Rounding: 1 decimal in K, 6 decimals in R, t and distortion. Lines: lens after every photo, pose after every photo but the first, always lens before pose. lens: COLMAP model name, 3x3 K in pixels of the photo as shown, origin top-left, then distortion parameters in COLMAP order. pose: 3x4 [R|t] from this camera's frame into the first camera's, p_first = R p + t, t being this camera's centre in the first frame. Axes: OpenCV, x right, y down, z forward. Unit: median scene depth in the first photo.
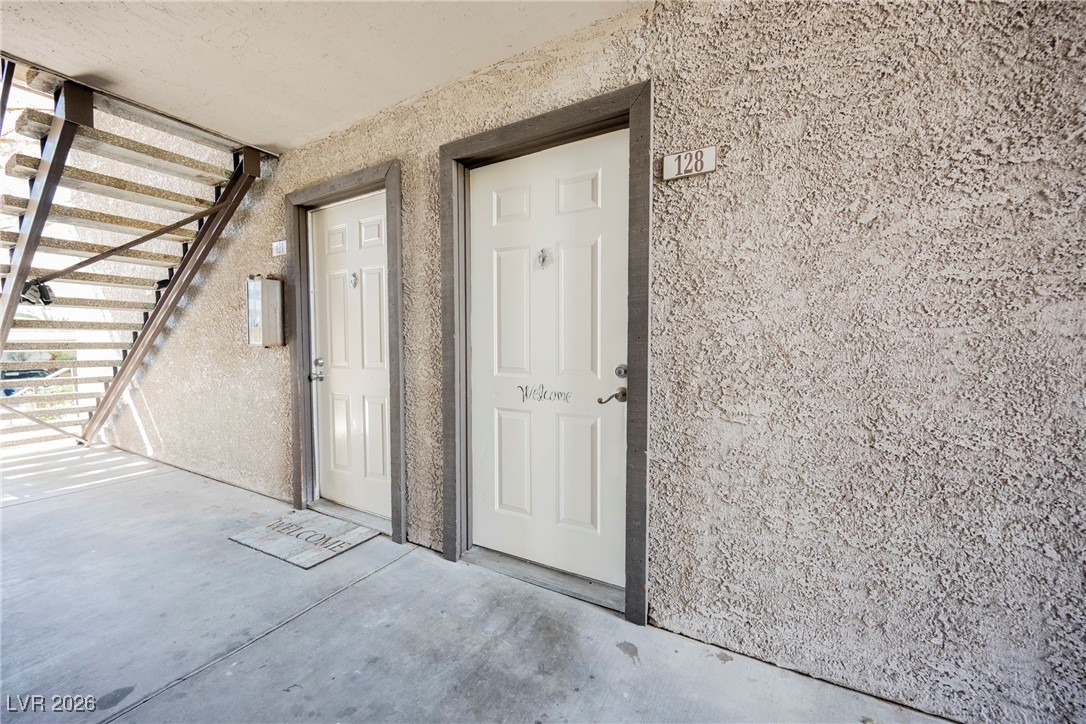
lens RADIAL K [[425.8, 0, 541.8], [0, 425.8, 359.6], [0, 0, 1]] dist [-0.001948, -0.000222]
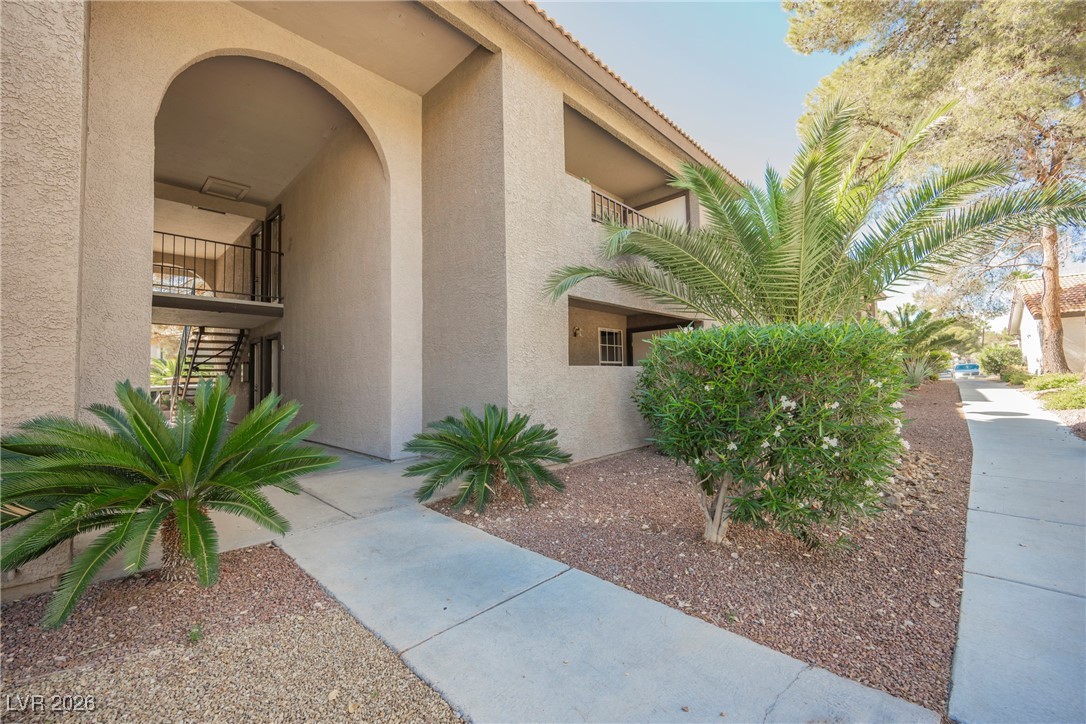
lens RADIAL K [[425.8, 0, 543.1], [0, 425.8, 364.0], [0, 0, 1]] dist [-0.001948, -0.000222]
pose [[0.971932, -0.009886, -0.235056, 2.611534], [-0.003400, 0.998422, -0.056051, 0.002732], [0.235239, 0.055277, 0.970364, -1.878992]]
